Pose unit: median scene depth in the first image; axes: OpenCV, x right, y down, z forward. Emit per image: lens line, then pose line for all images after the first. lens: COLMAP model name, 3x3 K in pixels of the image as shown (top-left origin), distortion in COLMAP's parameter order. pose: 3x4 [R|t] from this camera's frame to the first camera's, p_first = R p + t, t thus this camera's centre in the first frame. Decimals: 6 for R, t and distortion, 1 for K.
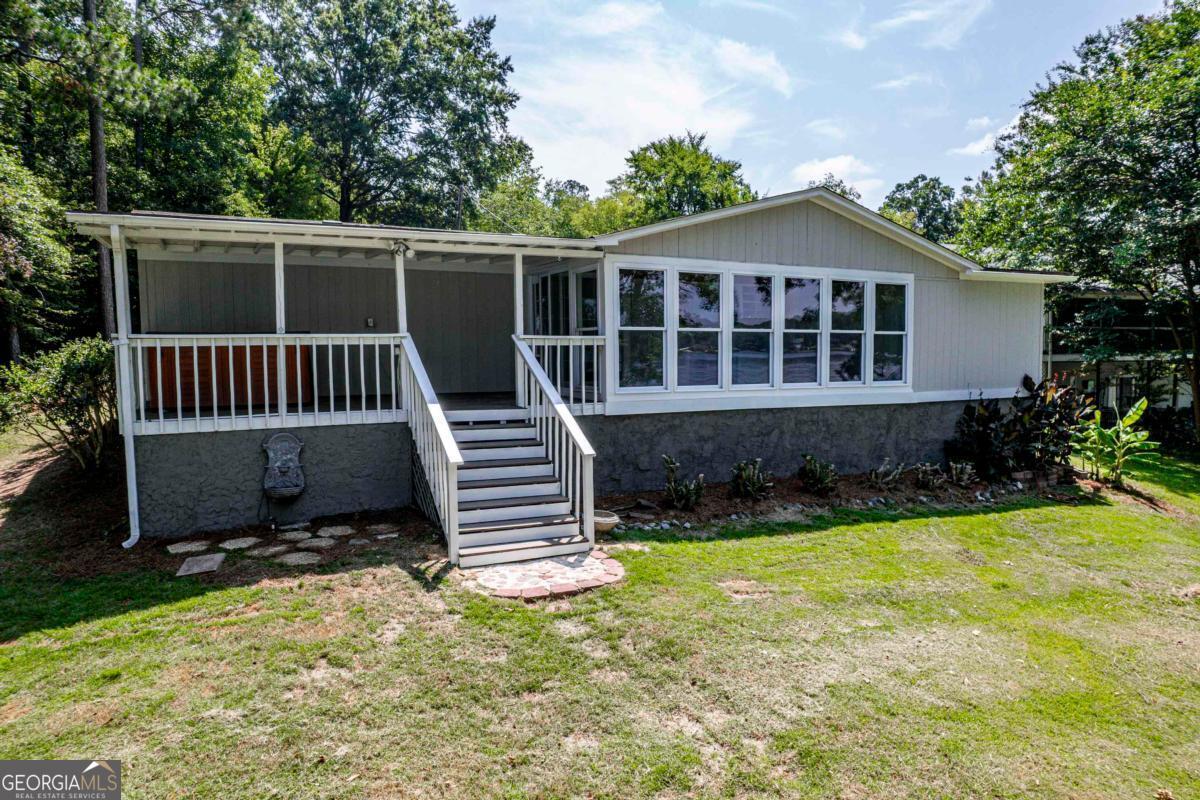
lens RADIAL K [[735.5, 0, 606.7], [0, 735.5, 401.7], [0, 0, 1]] dist [-0.072352, 0.059513]
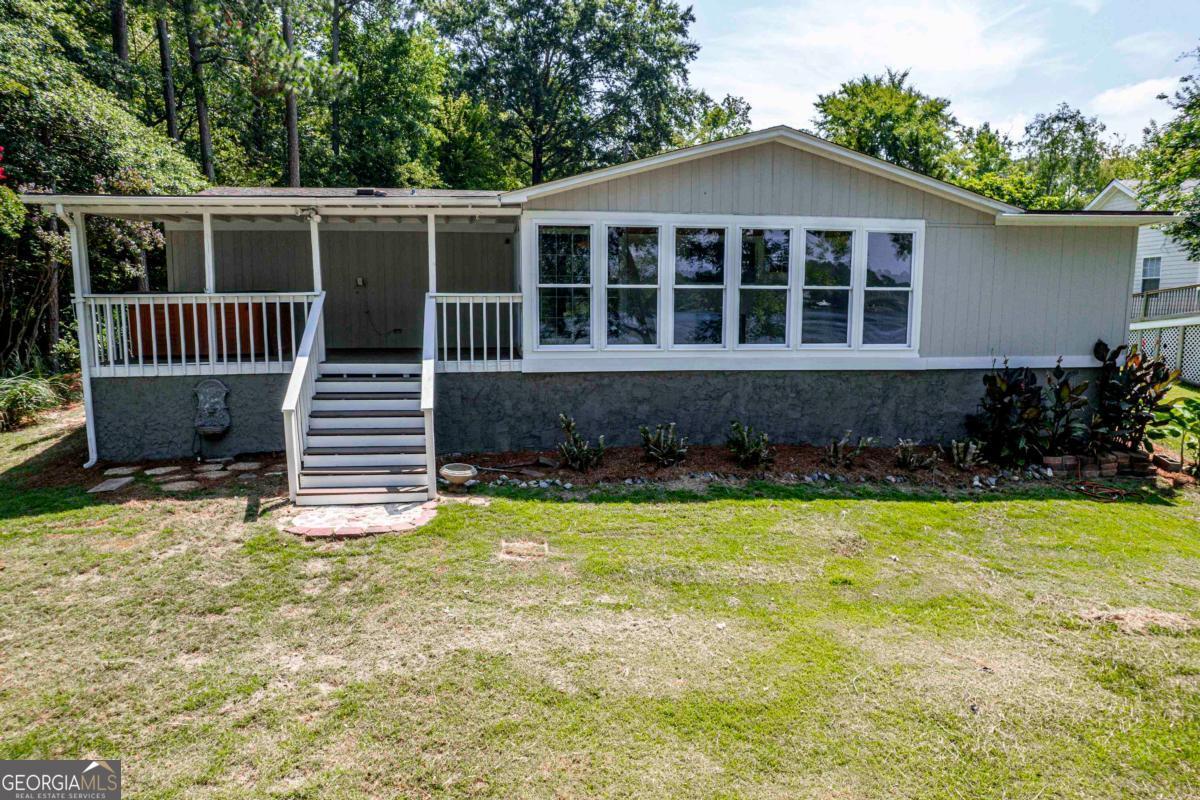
lens RADIAL K [[735.5, 0, 606.7], [0, 735.5, 401.7], [0, 0, 1]] dist [-0.072352, 0.059513]
pose [[0.954274, 0.040862, -0.296127, 0.413418], [-0.023843, 0.997862, 0.060860, -0.005604], [0.297981, -0.051017, 0.953208, 0.070941]]
